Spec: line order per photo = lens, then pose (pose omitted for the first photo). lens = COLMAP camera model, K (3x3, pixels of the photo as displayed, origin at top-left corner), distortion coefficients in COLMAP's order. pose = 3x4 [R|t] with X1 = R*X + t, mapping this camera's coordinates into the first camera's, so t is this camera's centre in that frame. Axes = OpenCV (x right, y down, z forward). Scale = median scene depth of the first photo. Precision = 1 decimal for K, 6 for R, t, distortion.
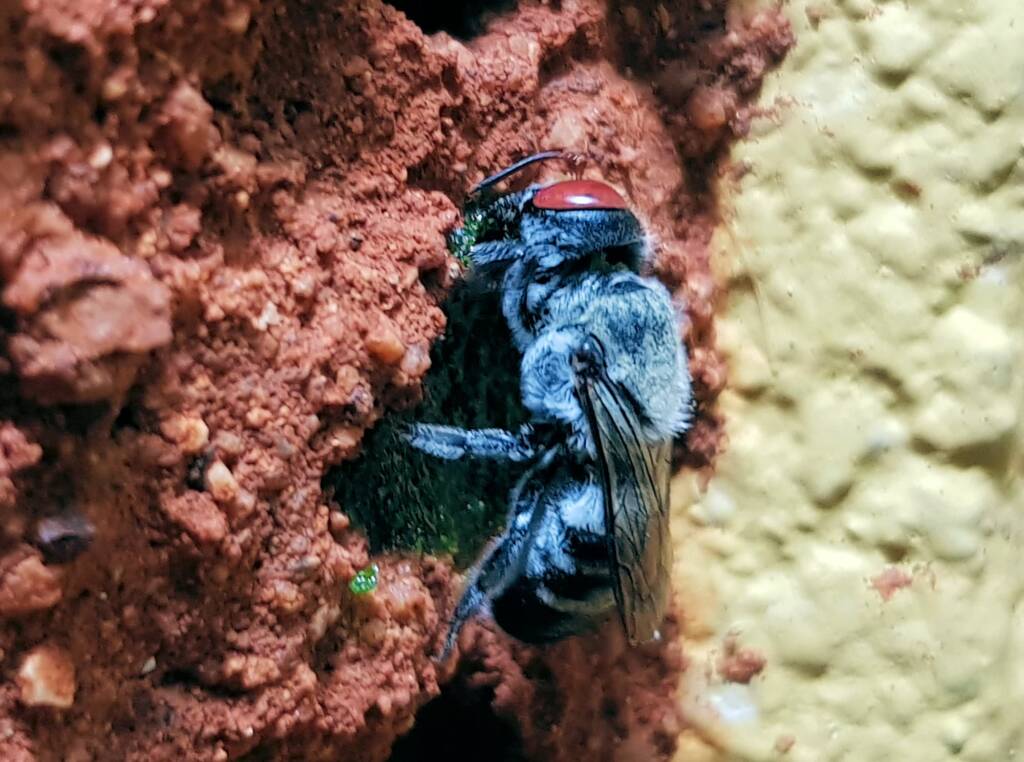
lens RADIAL K [[2758.4, 0, 402.2], [0, 2758.4, 289.9], [0, 0, 1]] dist [0.150157, -0.998620]
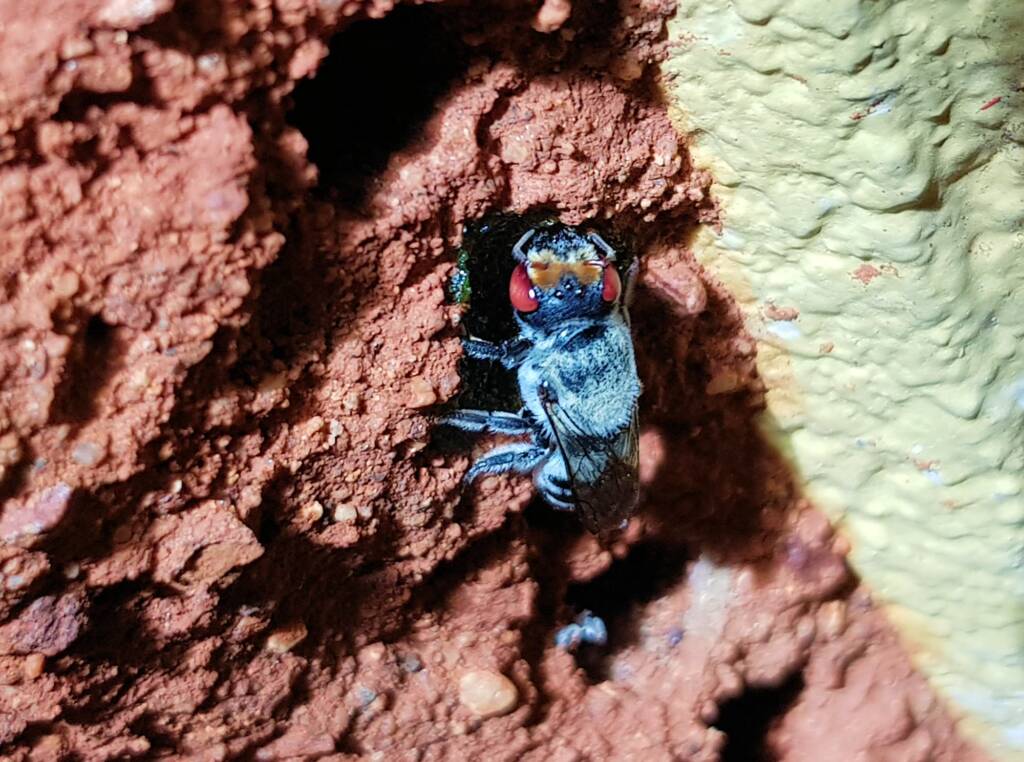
lens RADIAL K [[2744.1, 0, 509.5], [0, 2744.1, 342.2], [0, 0, 1]] dist [0.074492, 0.943808]
pose [[0.936866, -0.144813, -0.318295, 0.493796], [0.327836, 0.680458, 0.655363, -0.918042], [0.121681, -0.718335, 0.684973, 0.038297]]
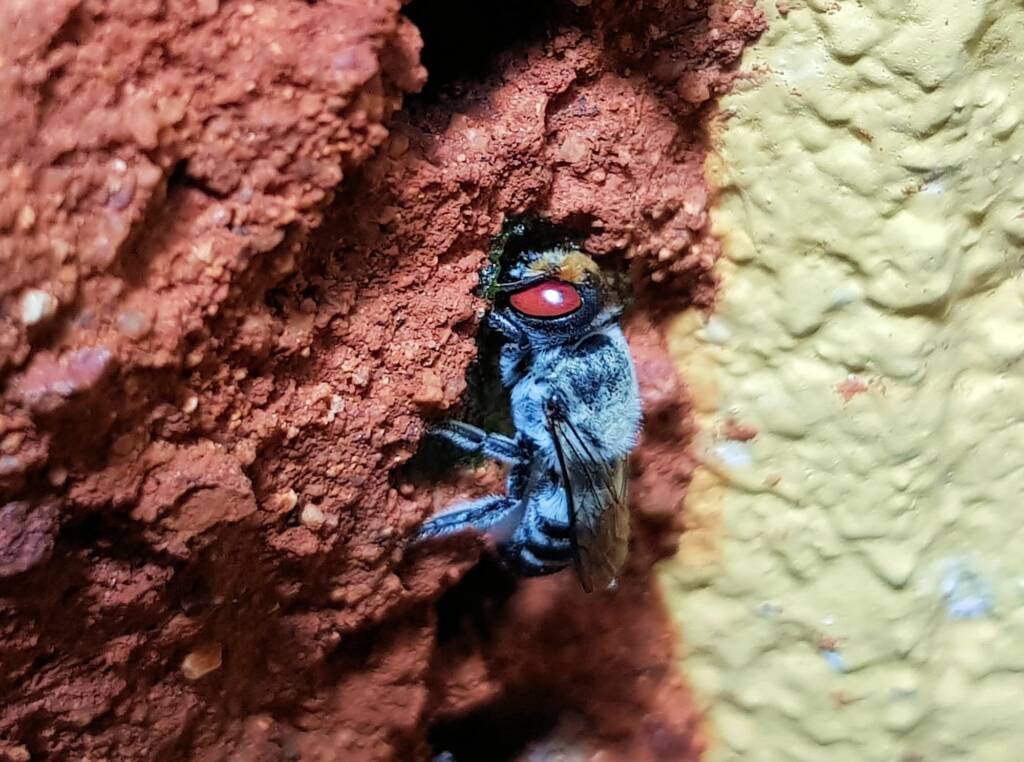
lens RADIAL K [[2736.8, 0, 484.3], [0, 2736.8, 276.6], [0, 0, 1]] dist [0.051296, 0.634465]
pose [[0.996523, -0.032385, -0.076771, 0.119925], [0.067096, 0.858201, 0.508910, -0.677423], [0.049404, -0.512291, 0.857390, -0.081866]]
